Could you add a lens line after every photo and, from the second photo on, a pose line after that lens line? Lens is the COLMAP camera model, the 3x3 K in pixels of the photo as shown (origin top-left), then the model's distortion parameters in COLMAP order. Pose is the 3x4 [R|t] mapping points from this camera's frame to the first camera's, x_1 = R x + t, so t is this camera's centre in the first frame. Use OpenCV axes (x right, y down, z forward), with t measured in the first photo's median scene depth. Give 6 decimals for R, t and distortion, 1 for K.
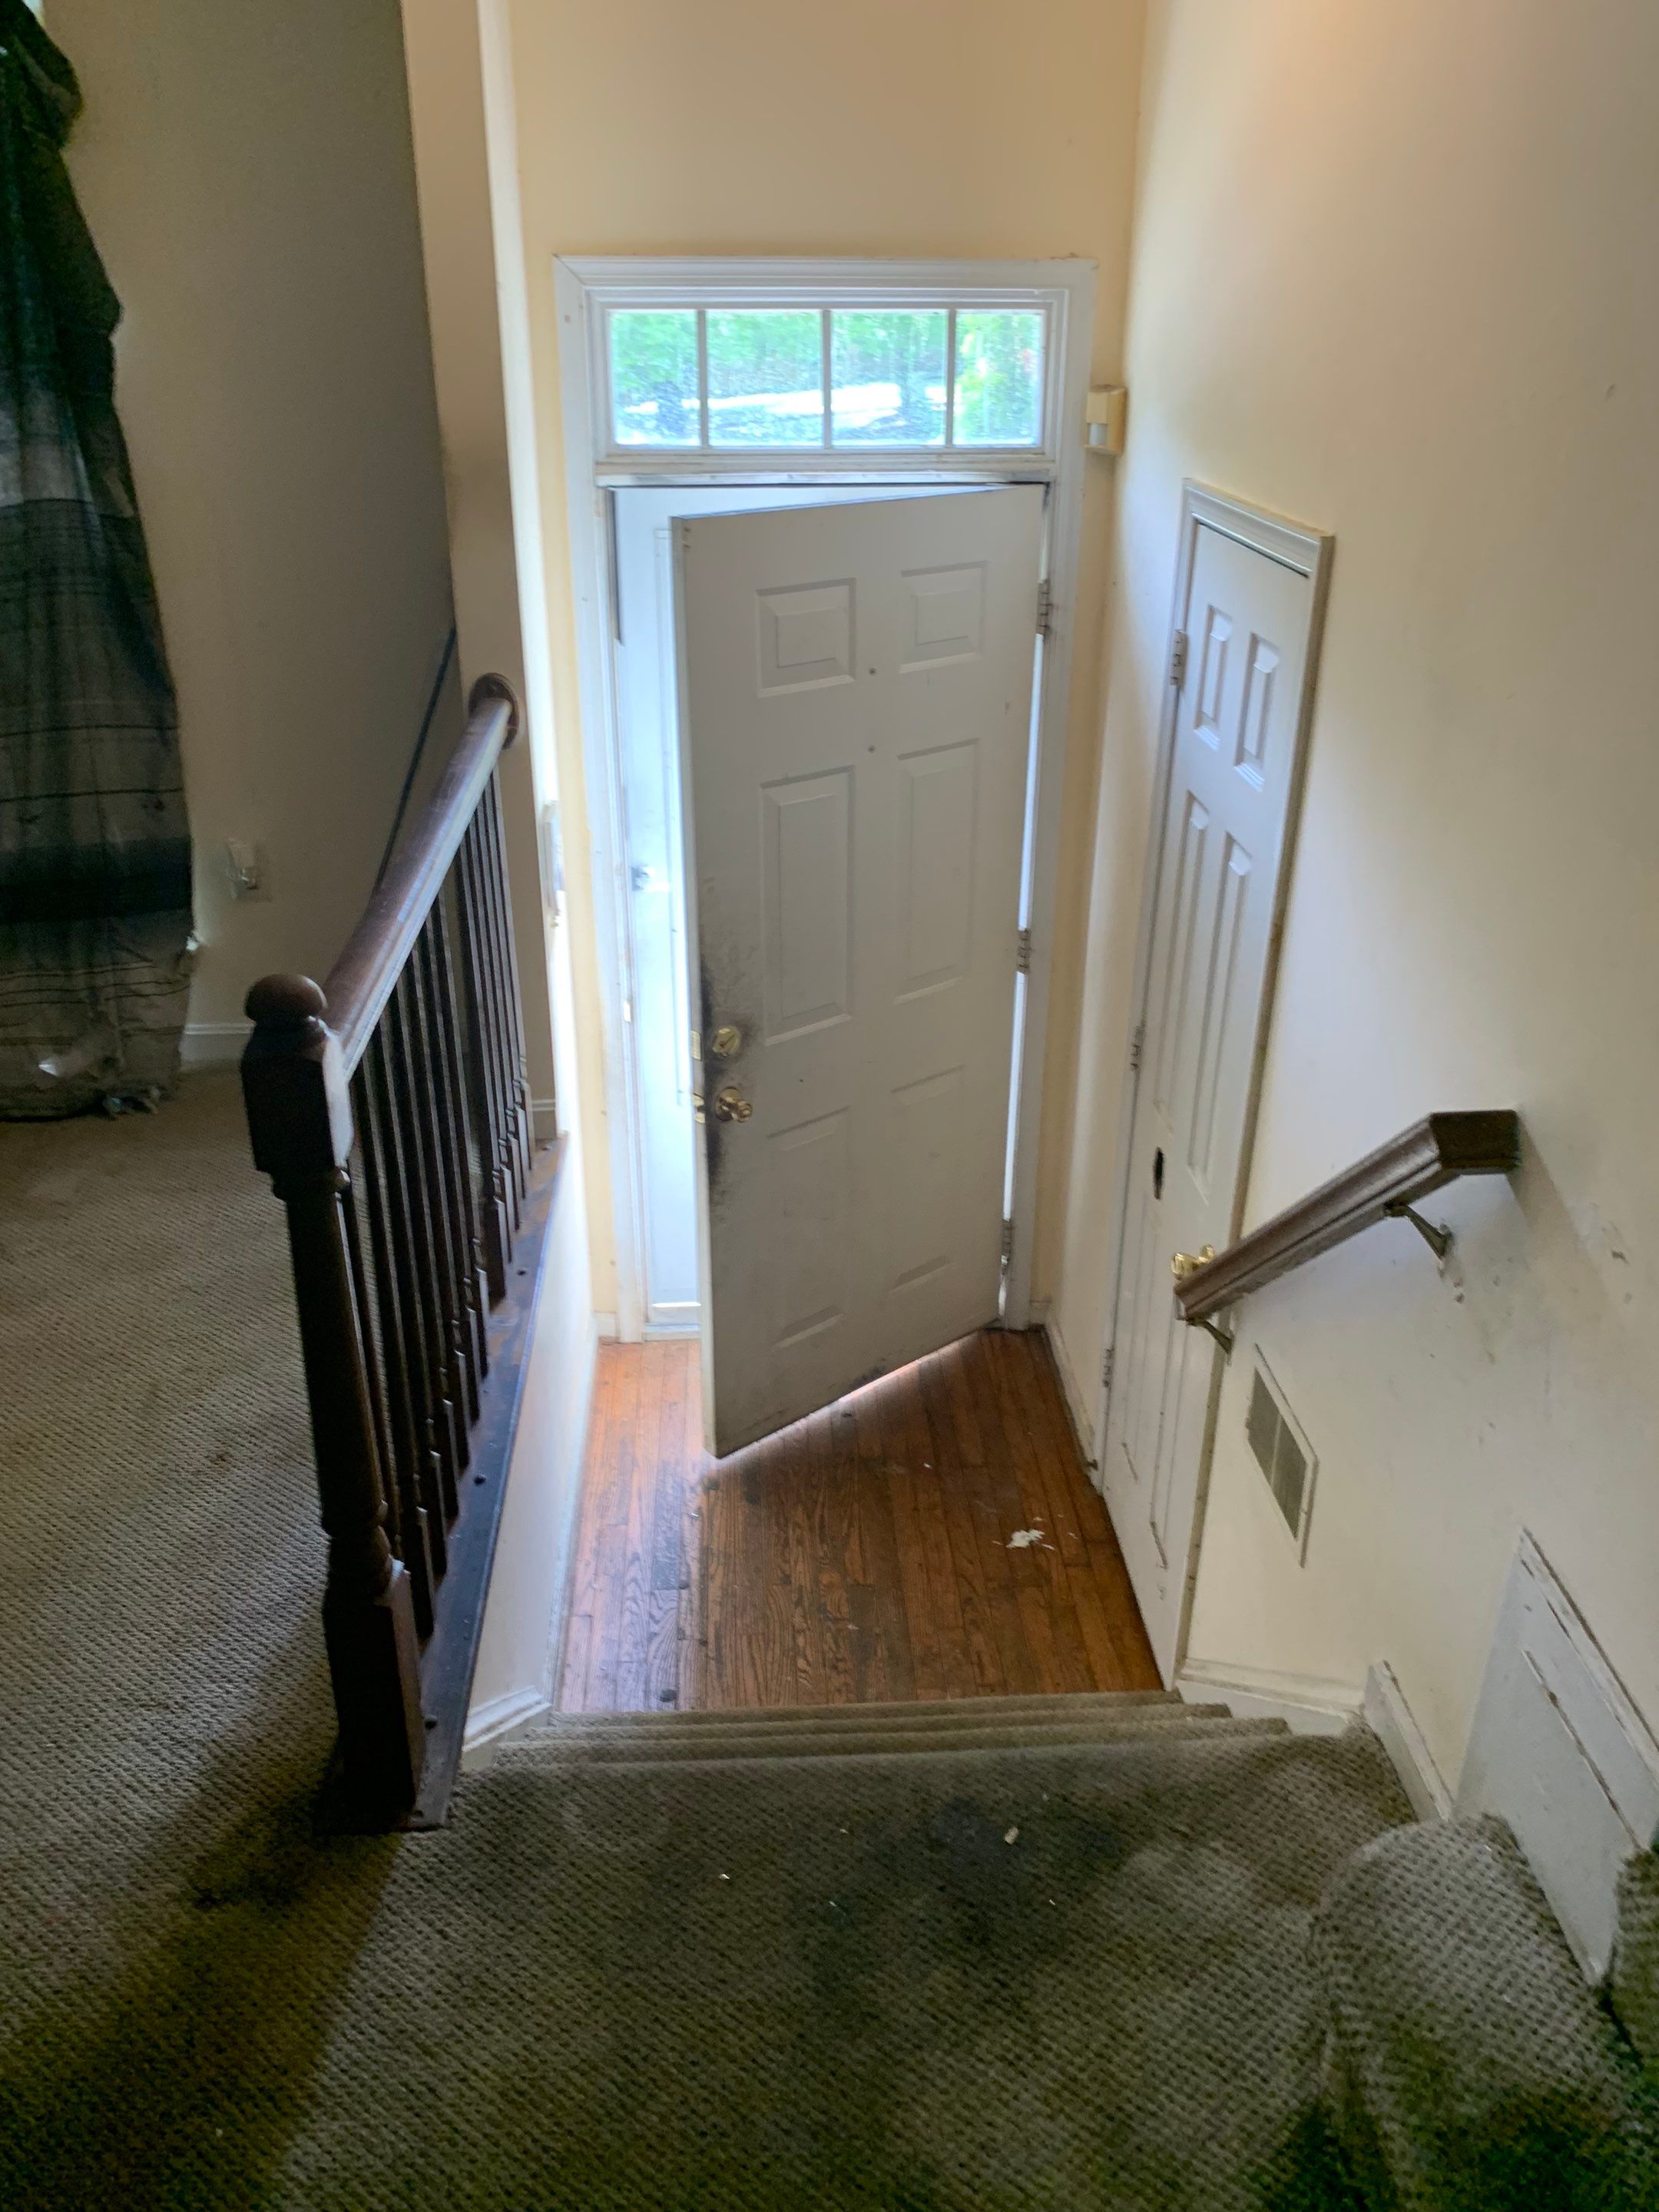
lens RADIAL K [[1649.6, 0, 830.1], [0, 1649.6, 1105.2], [0, 0, 1]] dist [0.059555, -0.096329]
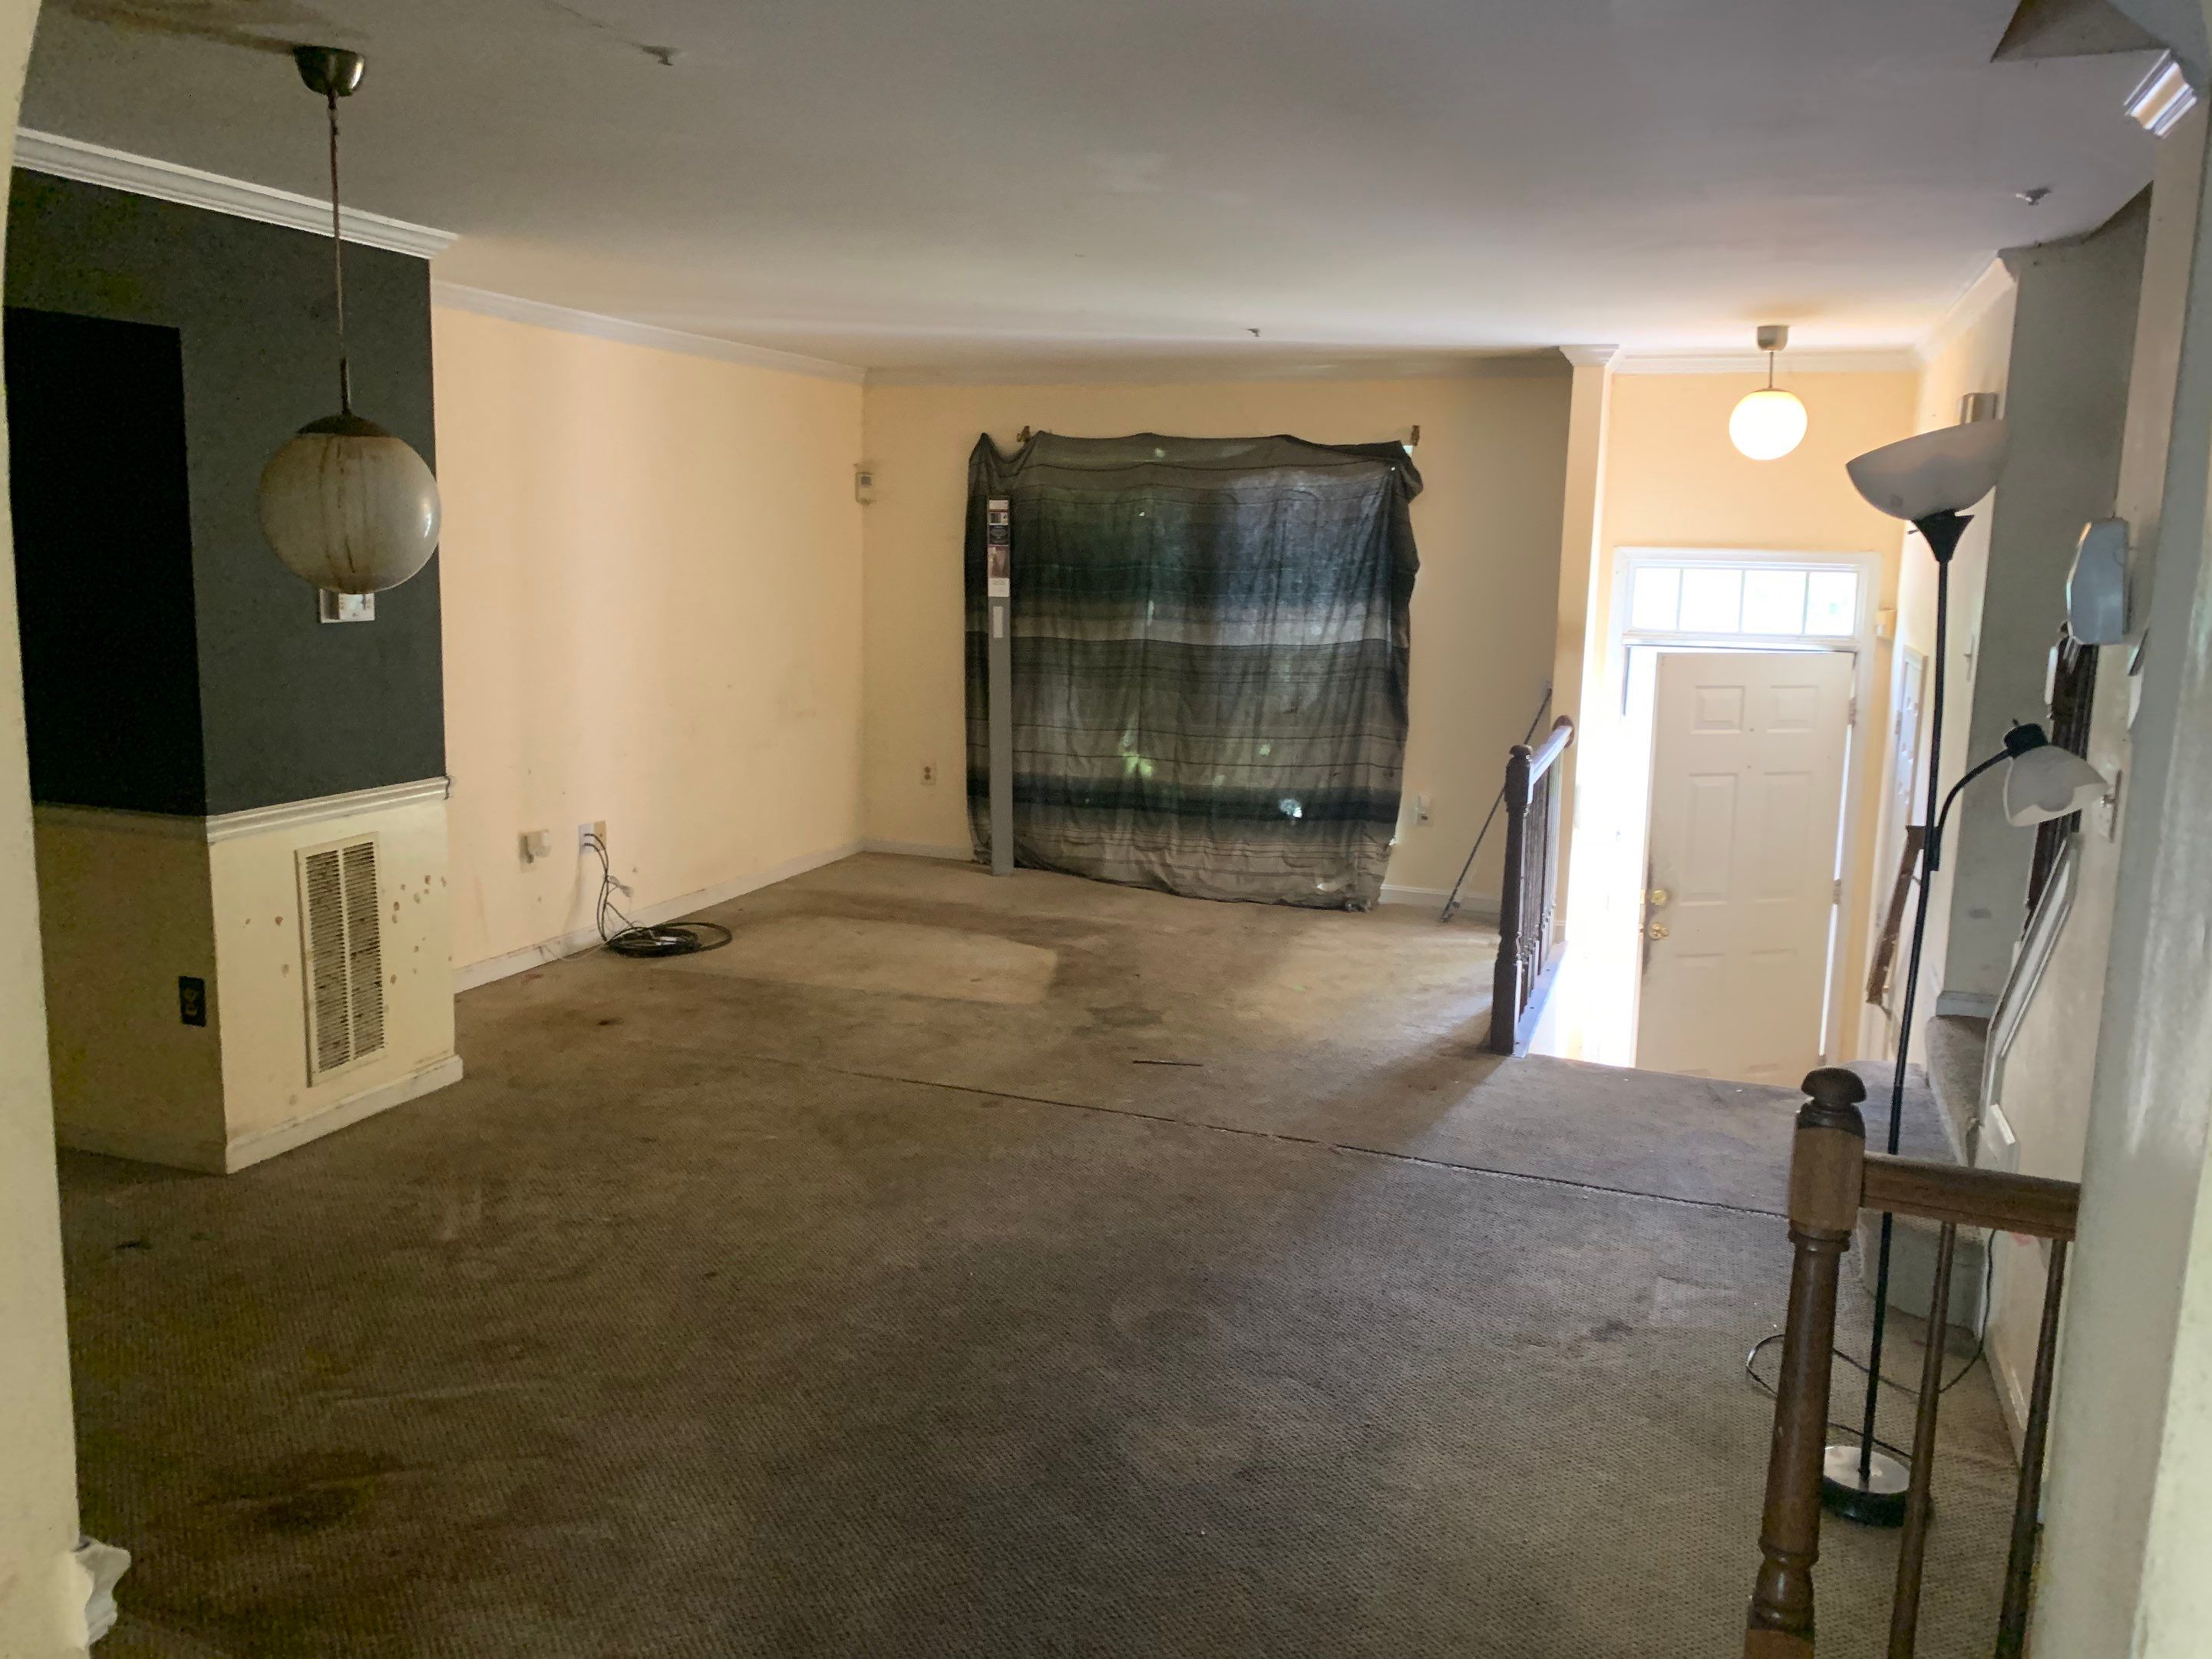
lens RADIAL K [[1649.5, 0, 1102.8], [0, 1649.5, 774.0], [0, 0, 1]] dist [0.059555, -0.096329]
pose [[0.913179, 0.074007, -0.400783, 0.116988], [-0.196084, 0.941860, -0.272855, 0.498485], [0.357288, 0.327753, 0.874599, -1.050636]]
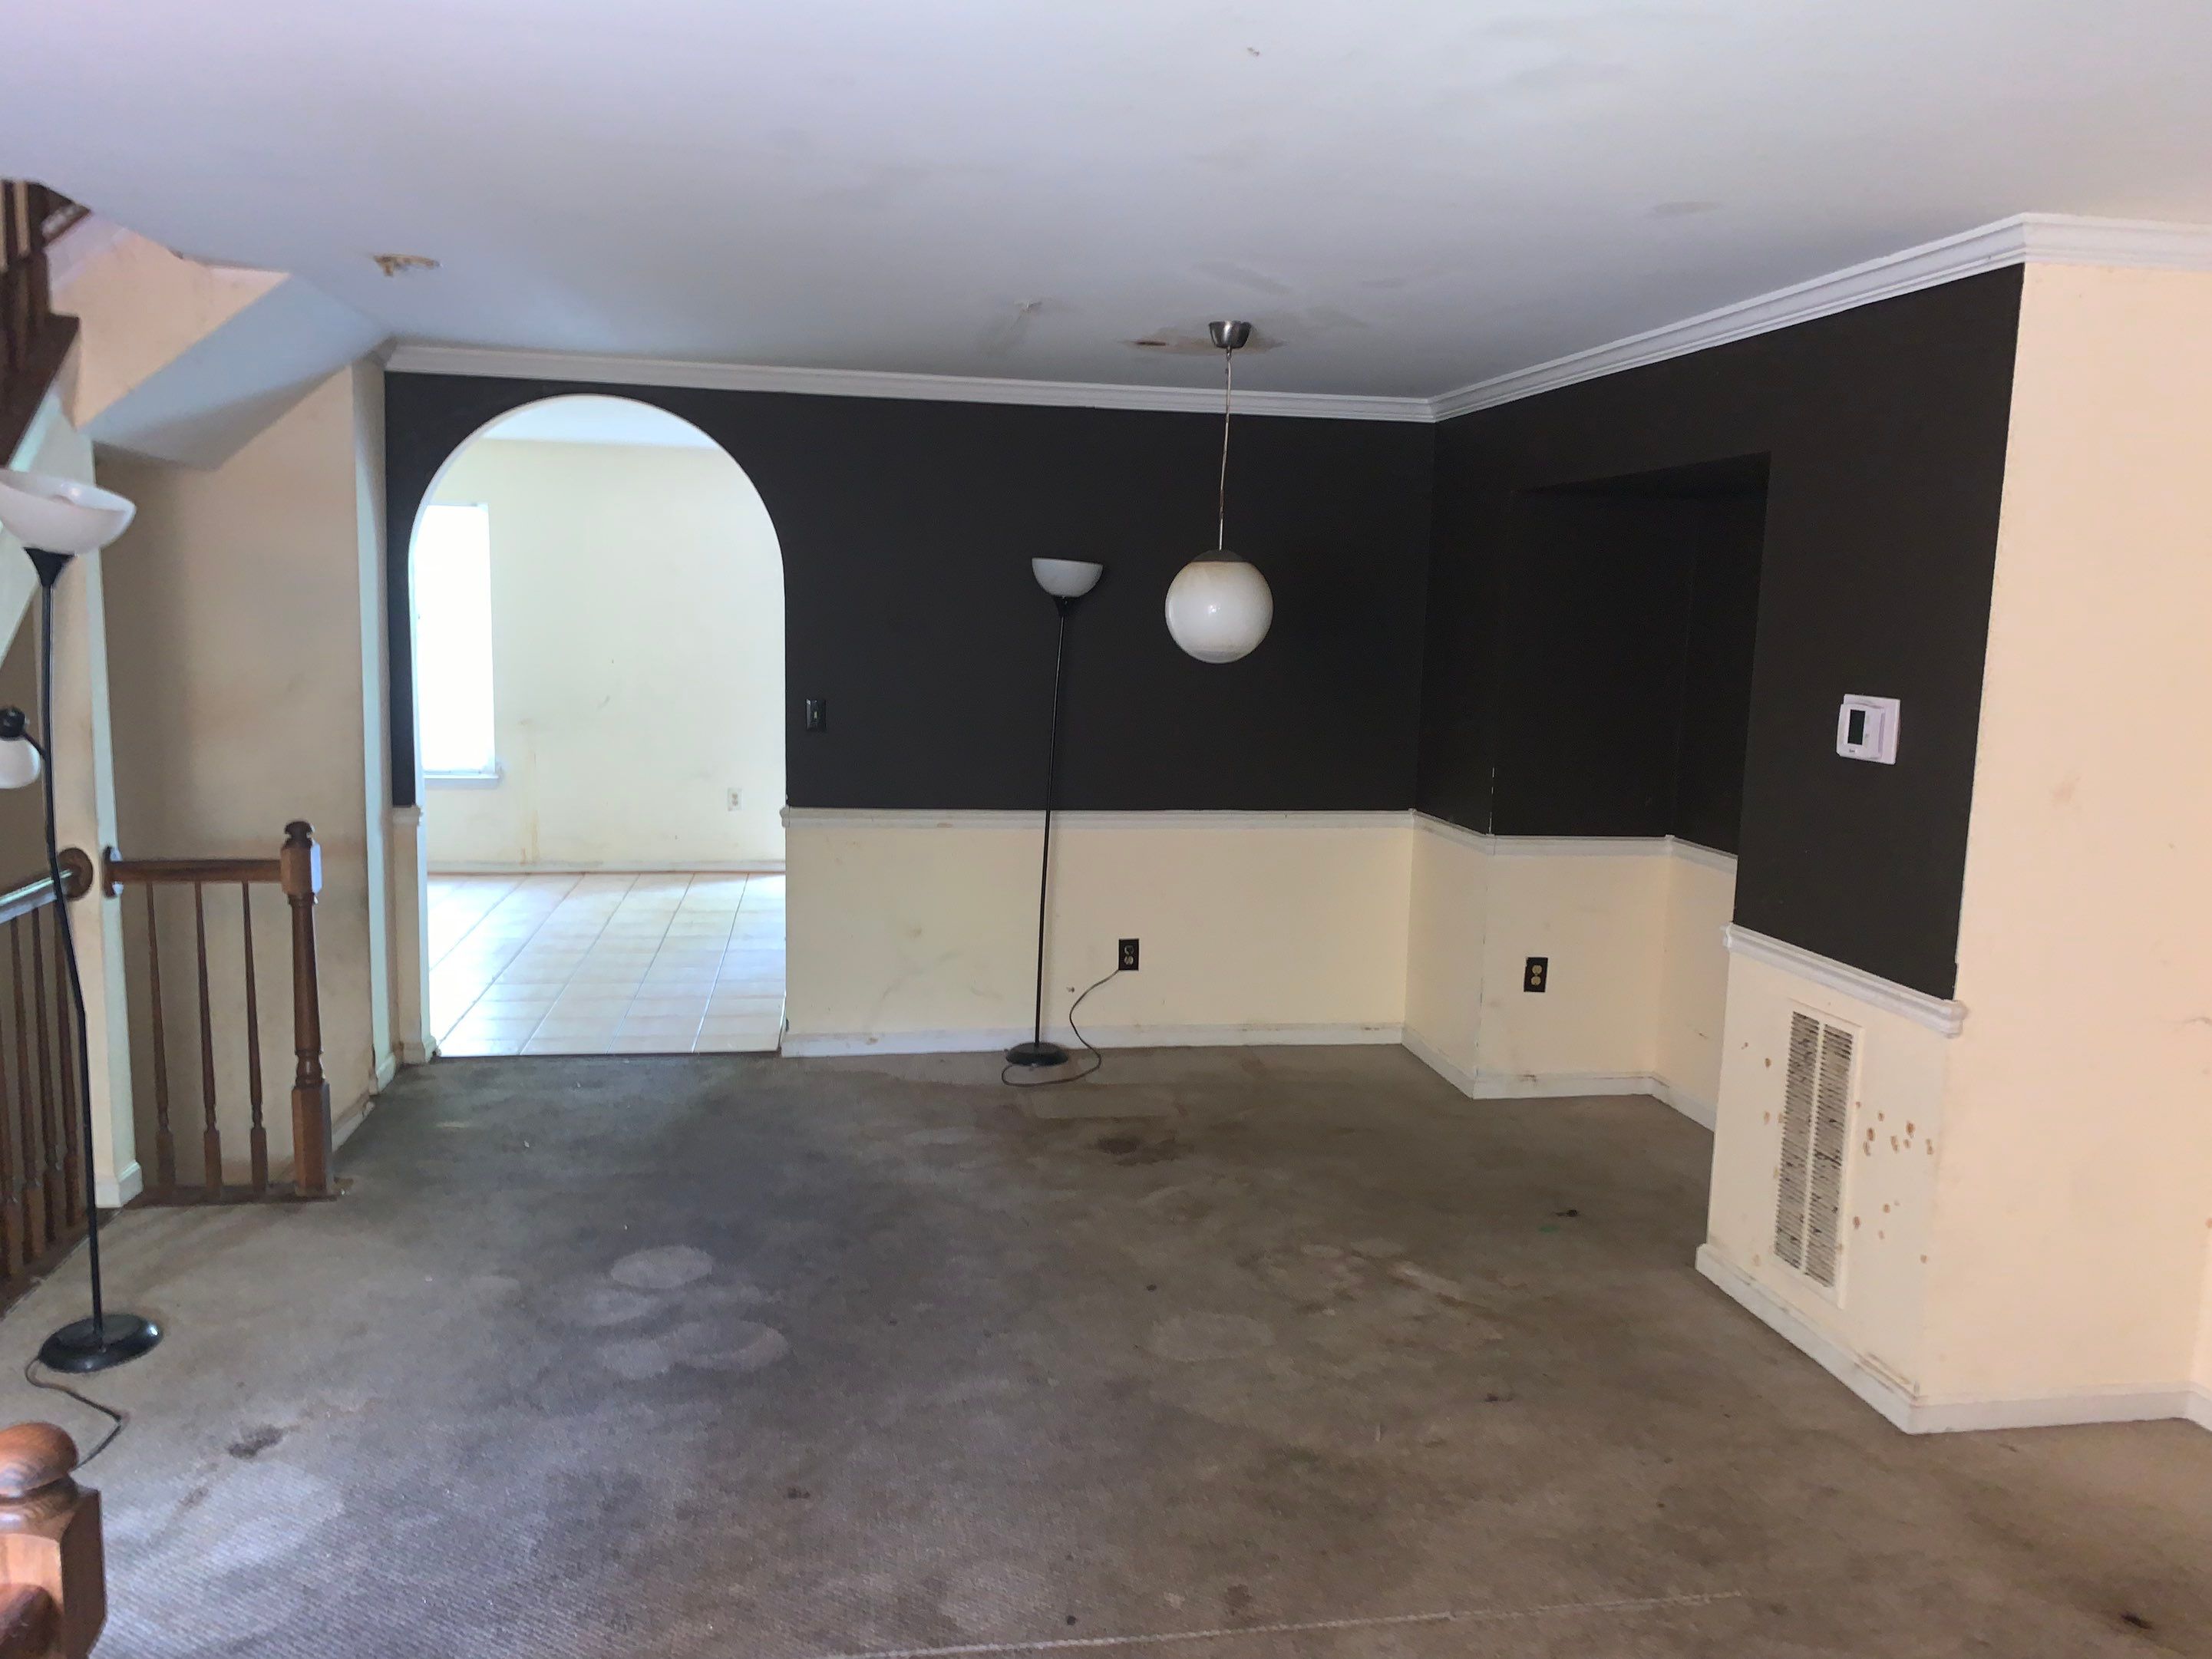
lens RADIAL K [[1649.5, 0, 1102.8], [0, 1649.5, 774.0], [0, 0, 1]] dist [0.059555, -0.096329]
pose [[-0.993617, -0.021968, -0.110644, -1.018599], [-0.077573, 0.845180, 0.528822, -1.638861], [0.081897, 0.534030, -0.841490, 3.243291]]
